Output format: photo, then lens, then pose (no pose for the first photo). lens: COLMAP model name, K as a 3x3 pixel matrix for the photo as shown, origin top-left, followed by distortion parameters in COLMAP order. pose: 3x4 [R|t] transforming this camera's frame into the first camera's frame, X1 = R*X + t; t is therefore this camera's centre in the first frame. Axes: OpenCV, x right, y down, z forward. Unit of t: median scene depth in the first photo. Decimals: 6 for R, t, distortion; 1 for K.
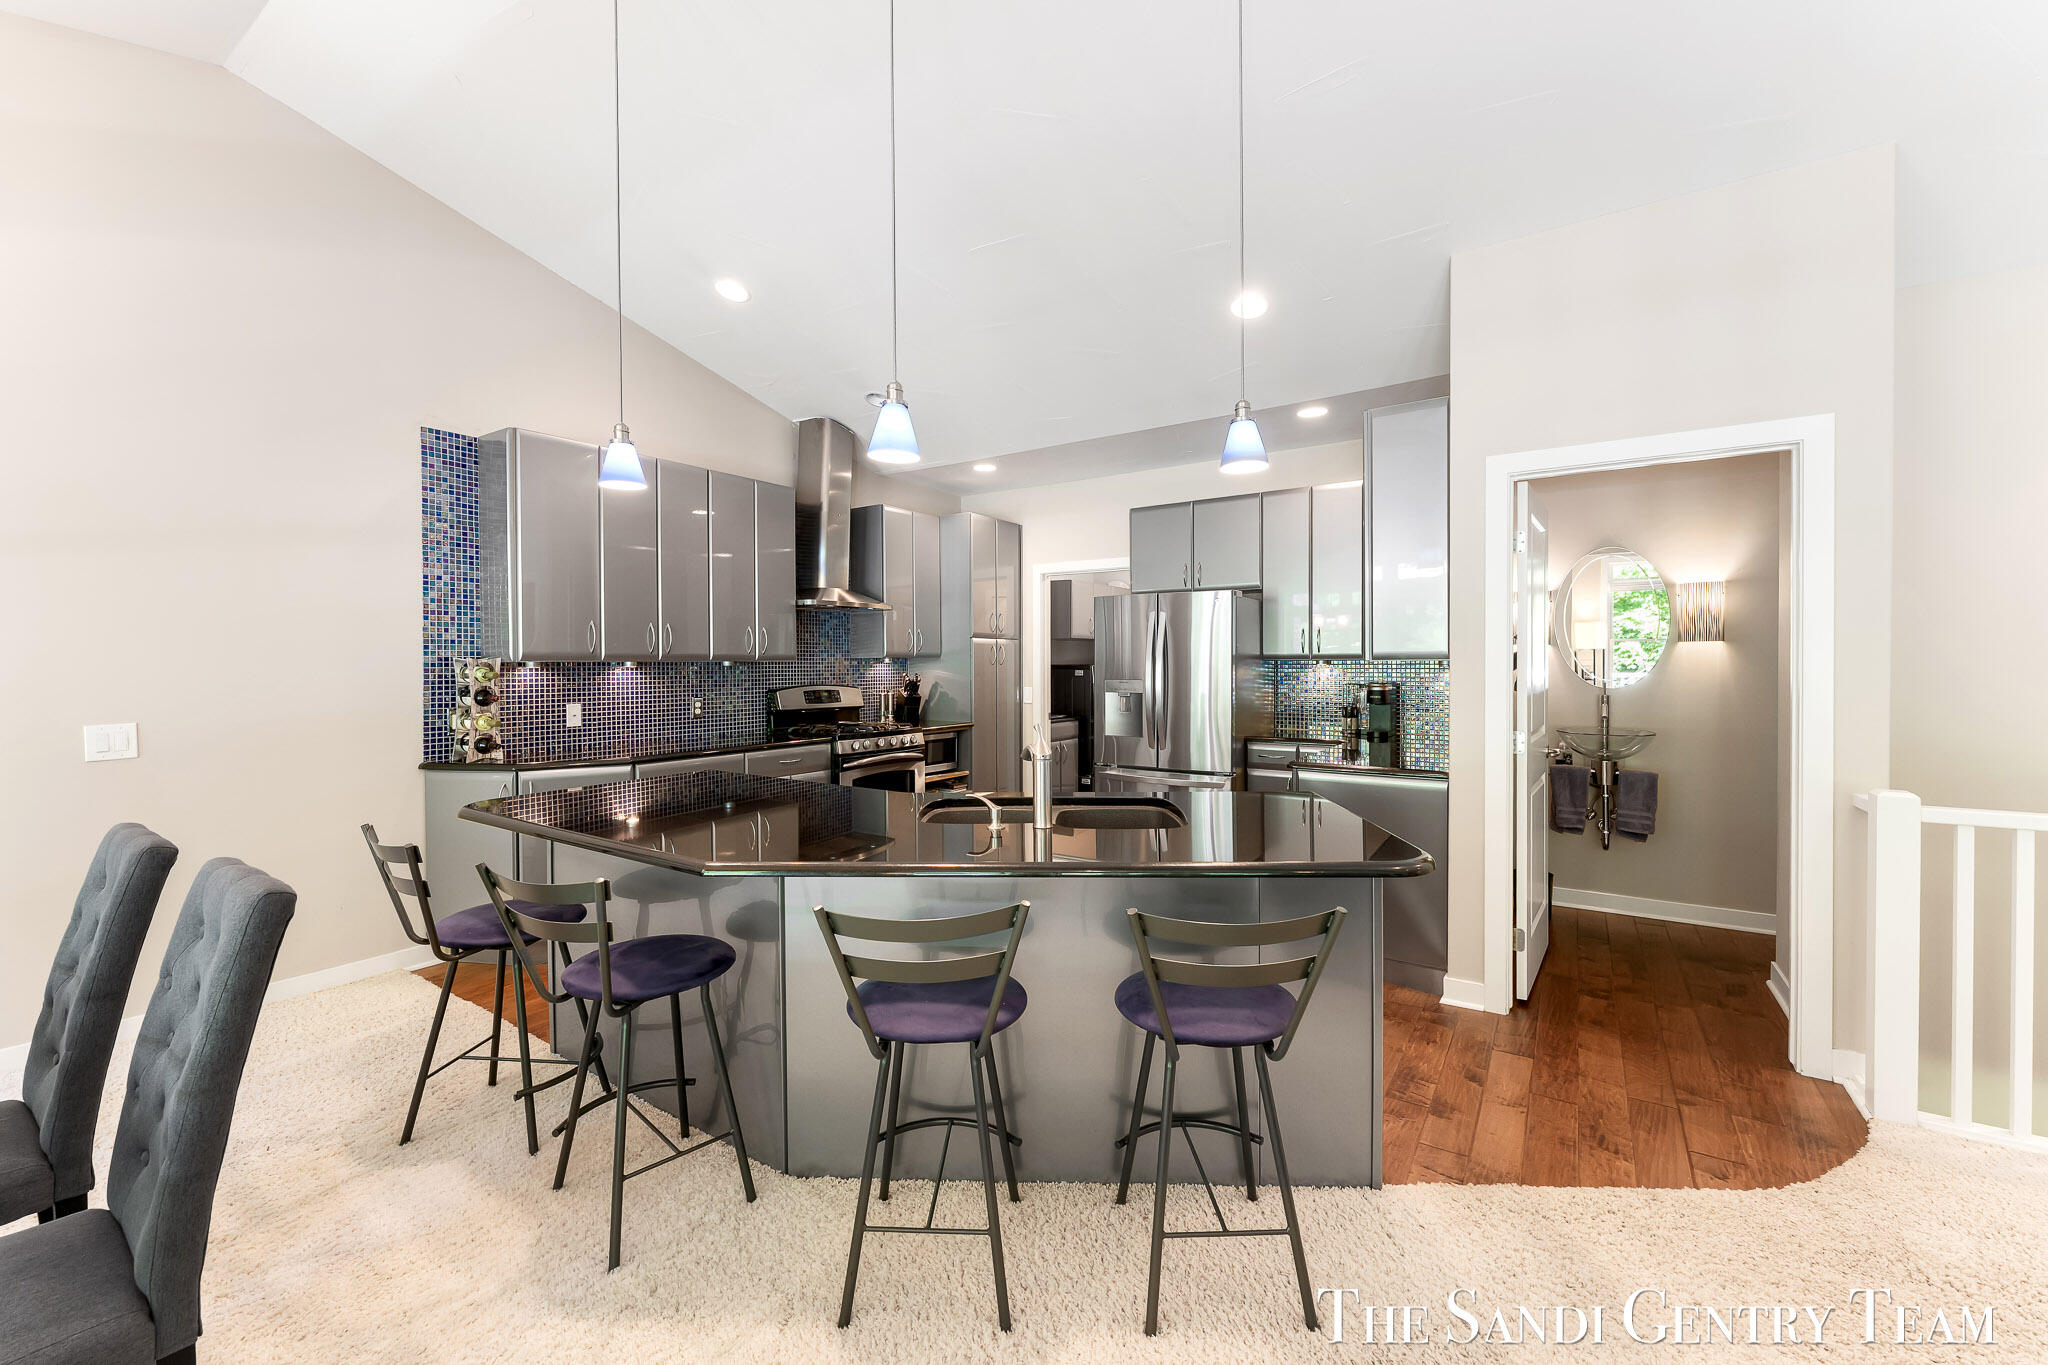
lens RADIAL K [[822.1, 0, 1023.9], [0, 822.1, 667.5], [0, 0, 1]] dist [-0.000256, -0.000213]
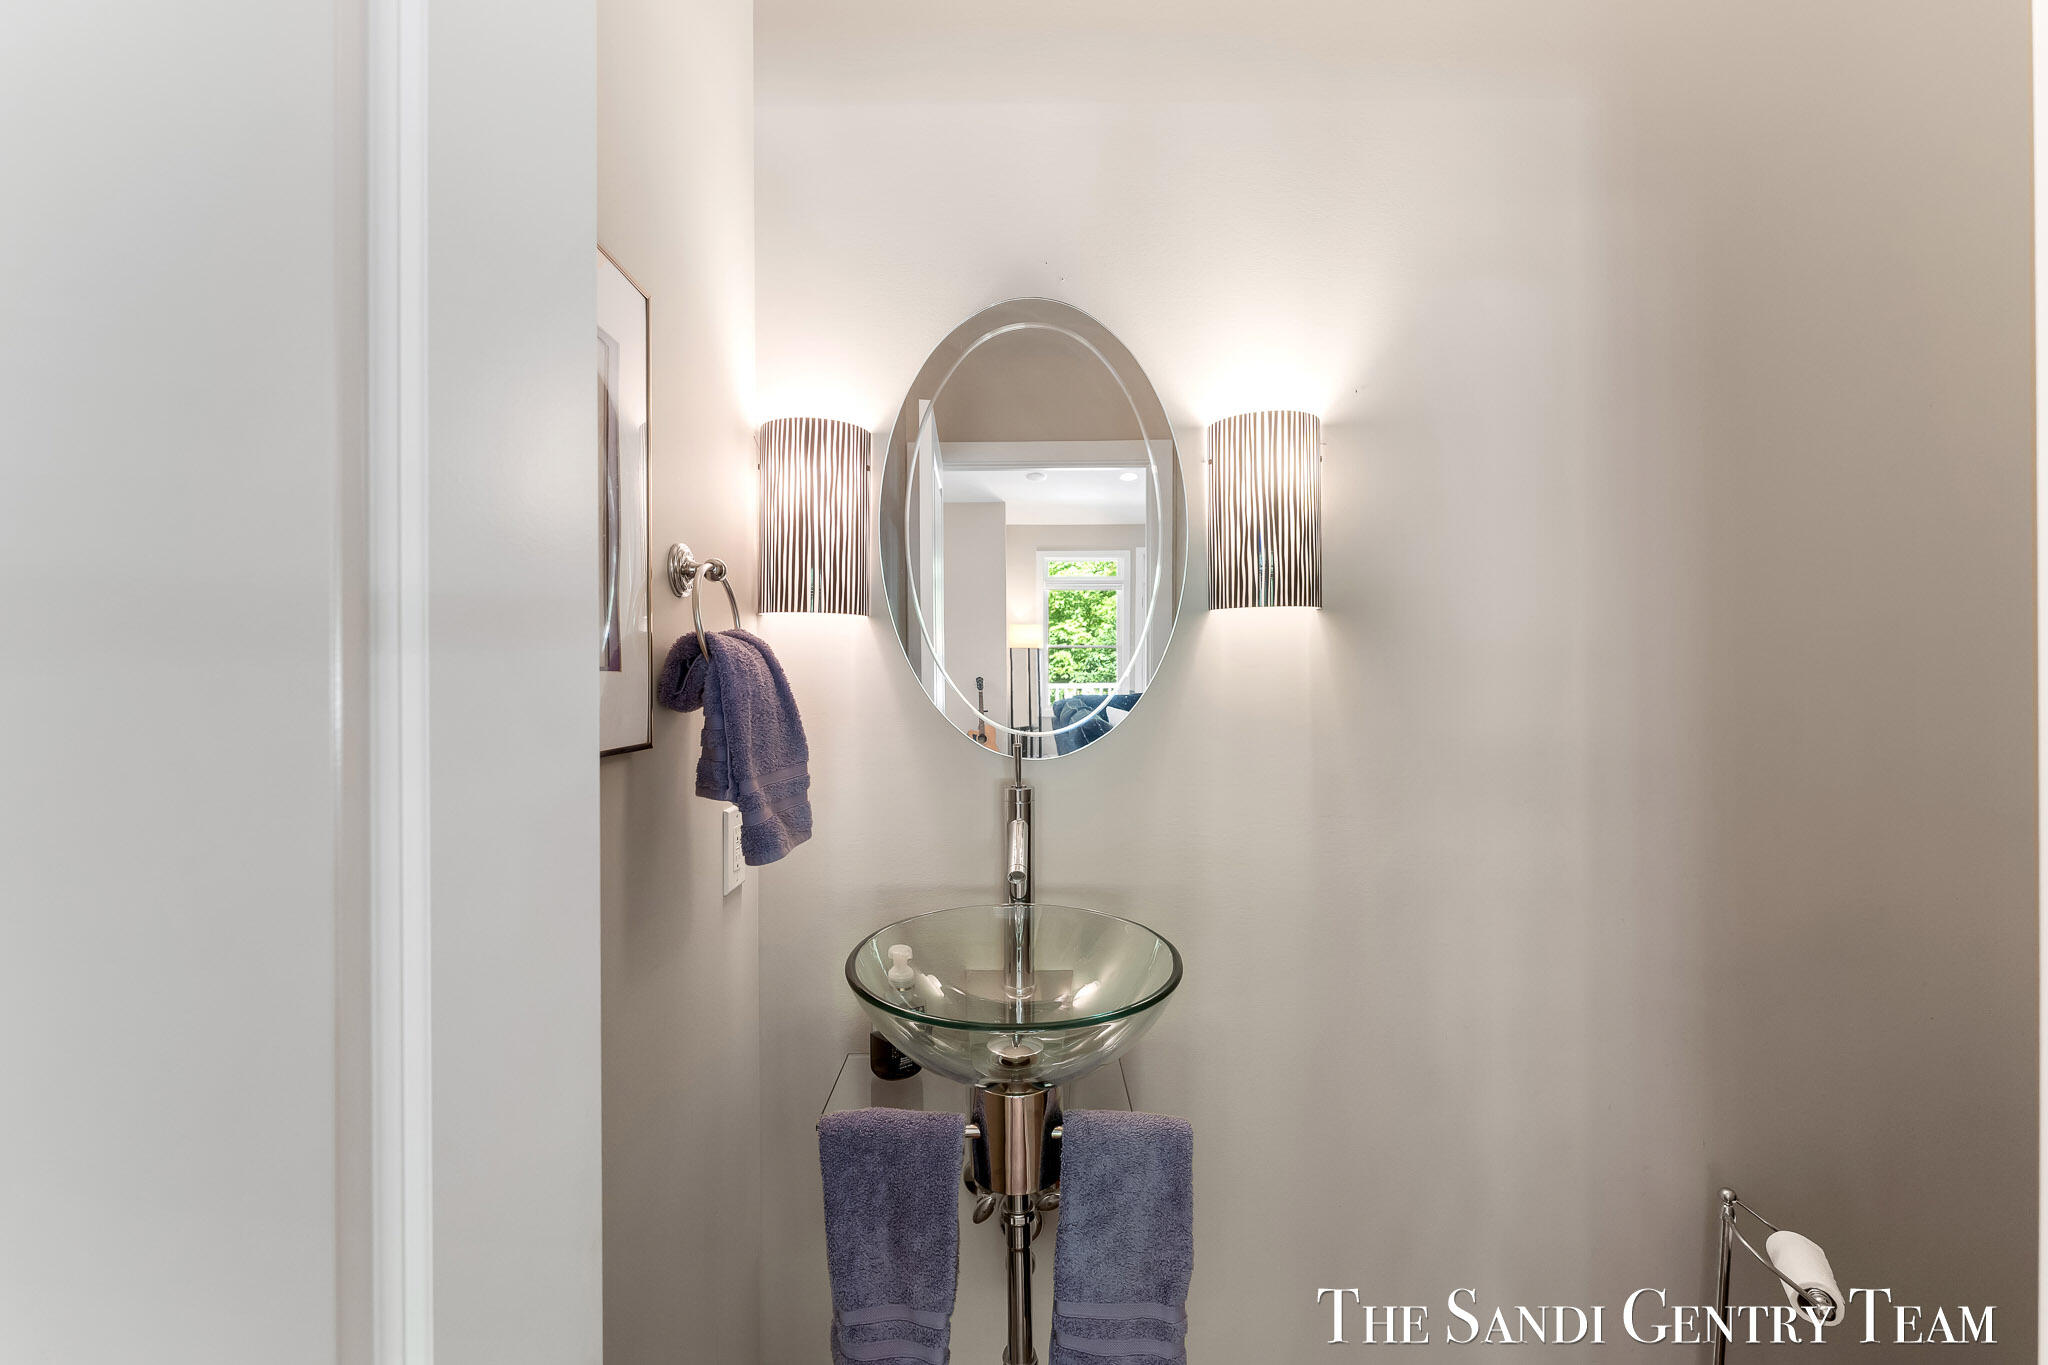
lens RADIAL K [[822.1, 0, 1023.9], [0, 822.1, 667.5], [0, 0, 1]] dist [-0.000256, -0.000213]
pose [[0.831073, 0.001498, 0.556161, 0.549015], [0.005277, 0.999930, -0.010578, -0.005702], [-0.556138, 0.011726, 0.831007, 0.760992]]
